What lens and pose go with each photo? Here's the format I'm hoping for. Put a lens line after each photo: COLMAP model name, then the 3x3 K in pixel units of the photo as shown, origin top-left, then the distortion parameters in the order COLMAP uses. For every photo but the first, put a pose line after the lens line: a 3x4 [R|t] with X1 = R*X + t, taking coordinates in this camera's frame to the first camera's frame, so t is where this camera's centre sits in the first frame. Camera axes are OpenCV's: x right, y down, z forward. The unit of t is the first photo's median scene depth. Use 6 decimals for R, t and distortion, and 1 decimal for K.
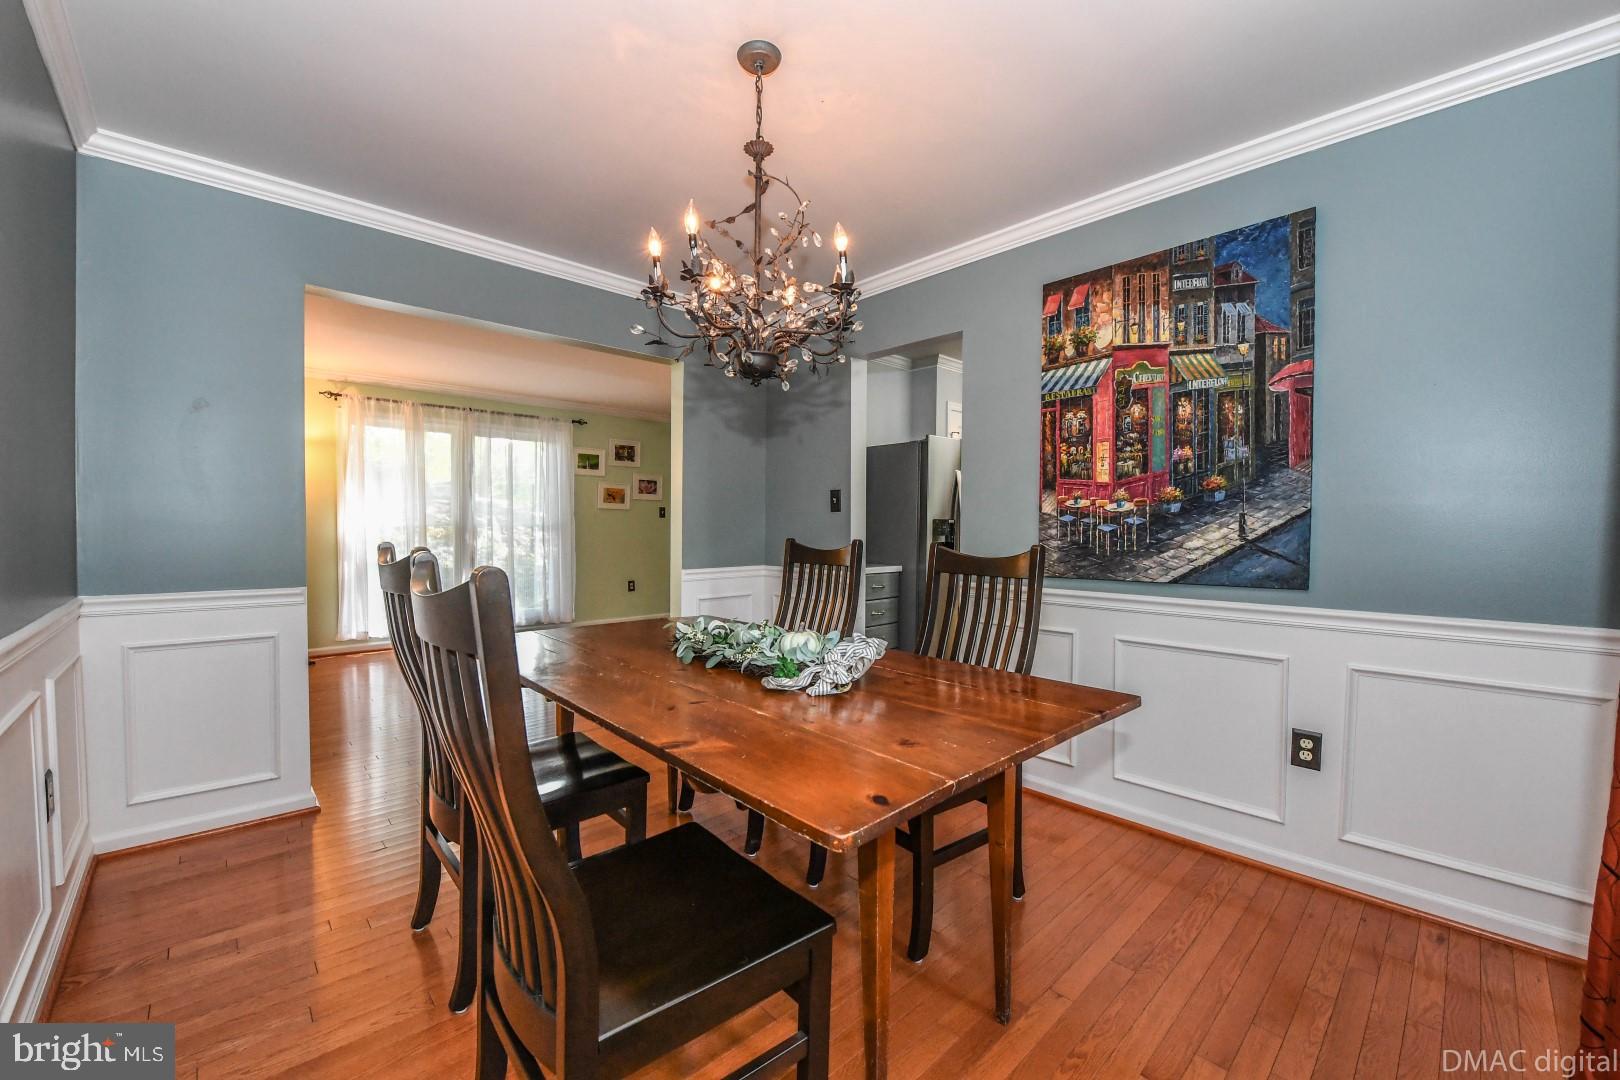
lens RADIAL K [[641.7, 0, 809.4], [0, 641.7, 552.8], [0, 0, 1]] dist [-0.018807, -0.000901]
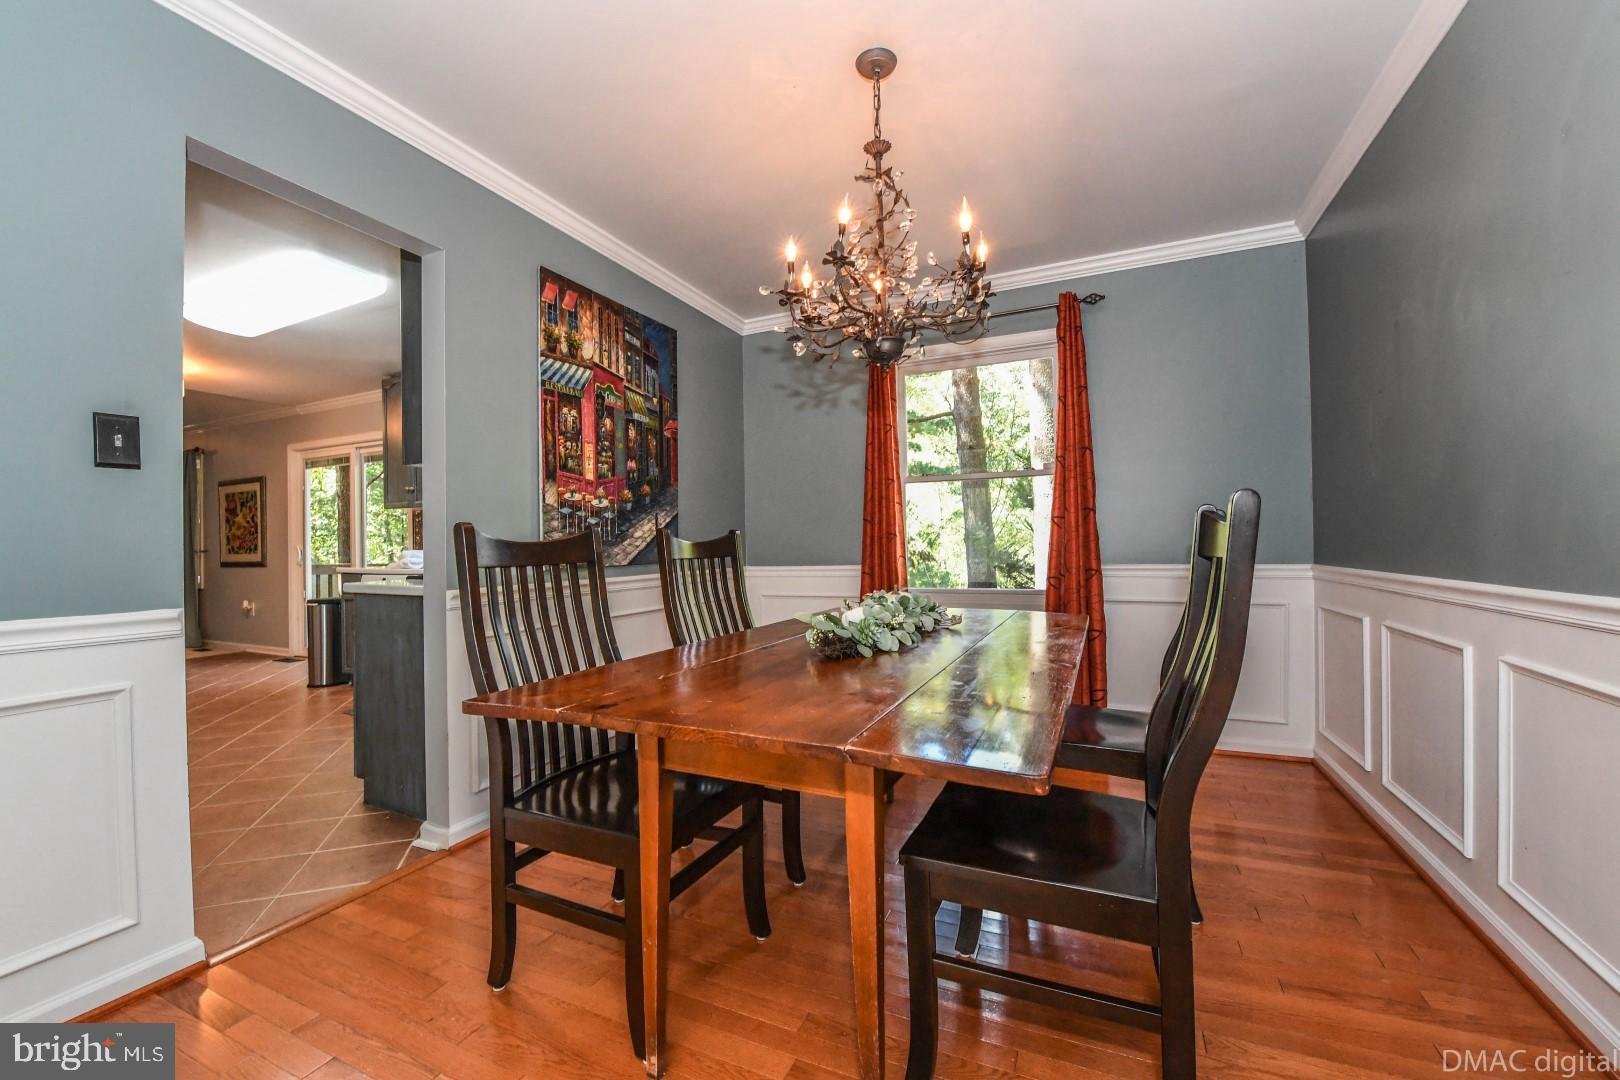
lens RADIAL K [[641.7, 0, 806.0], [0, 641.7, 525.6], [0, 0, 1]] dist [-0.018807, -0.000901]
pose [[-0.375040, 0.010982, 0.926943, -0.743750], [0.029414, 0.999567, 0.000058, -0.020496], [-0.926542, 0.027287, -0.375201, 1.118524]]
